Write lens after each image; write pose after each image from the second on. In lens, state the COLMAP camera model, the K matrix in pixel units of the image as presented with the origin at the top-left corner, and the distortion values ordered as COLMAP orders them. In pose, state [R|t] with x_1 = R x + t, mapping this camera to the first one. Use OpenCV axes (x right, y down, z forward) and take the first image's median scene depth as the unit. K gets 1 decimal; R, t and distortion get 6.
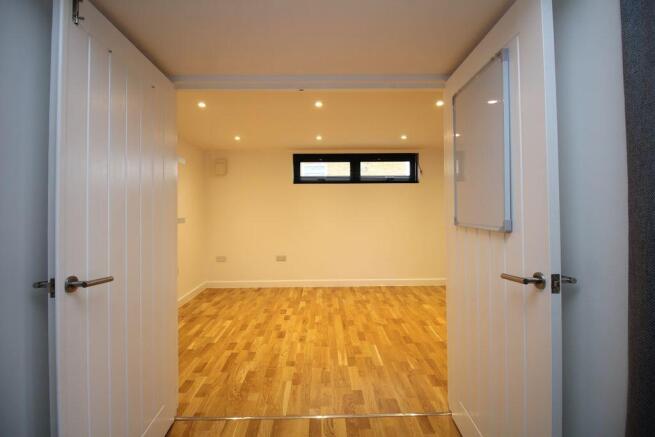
lens RADIAL K [[301.3, 0, 332.5], [0, 301.3, 206.4], [0, 0, 1]] dist [-0.012049, -0.004984]
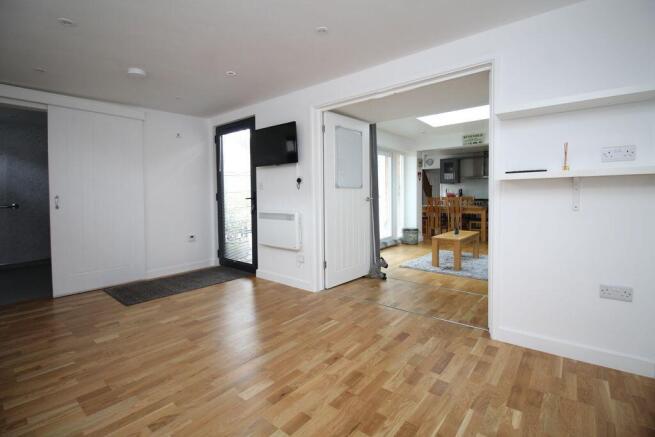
lens RADIAL K [[301.3, 0, 326.5], [0, 301.3, 213.1], [0, 0, 1]] dist [-0.012049, -0.004984]
pose [[-0.752329, -0.026270, 0.658264, -0.500292], [0.011954, 0.998496, 0.053510, 0.072592], [-0.658680, 0.048126, -0.750883, 1.435669]]
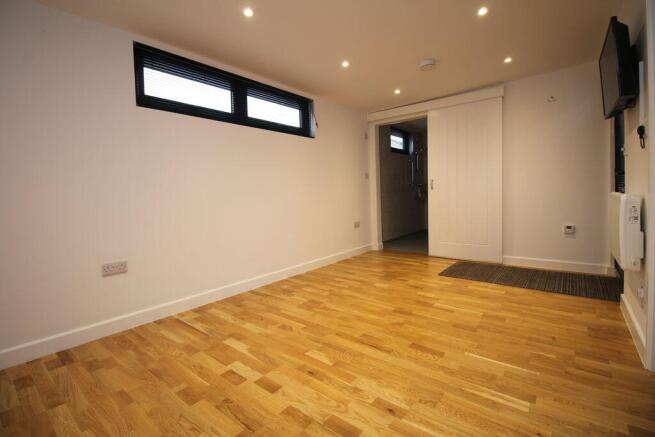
lens RADIAL K [[301.3, 0, 329.7], [0, 301.3, 207.2], [0, 0, 1]] dist [-0.012049, -0.004984]
pose [[0.648158, -0.051944, 0.759732, -0.464325], [0.025013, 0.998585, 0.046935, 0.107677], [-0.761095, -0.011418, 0.648540, 0.741622]]
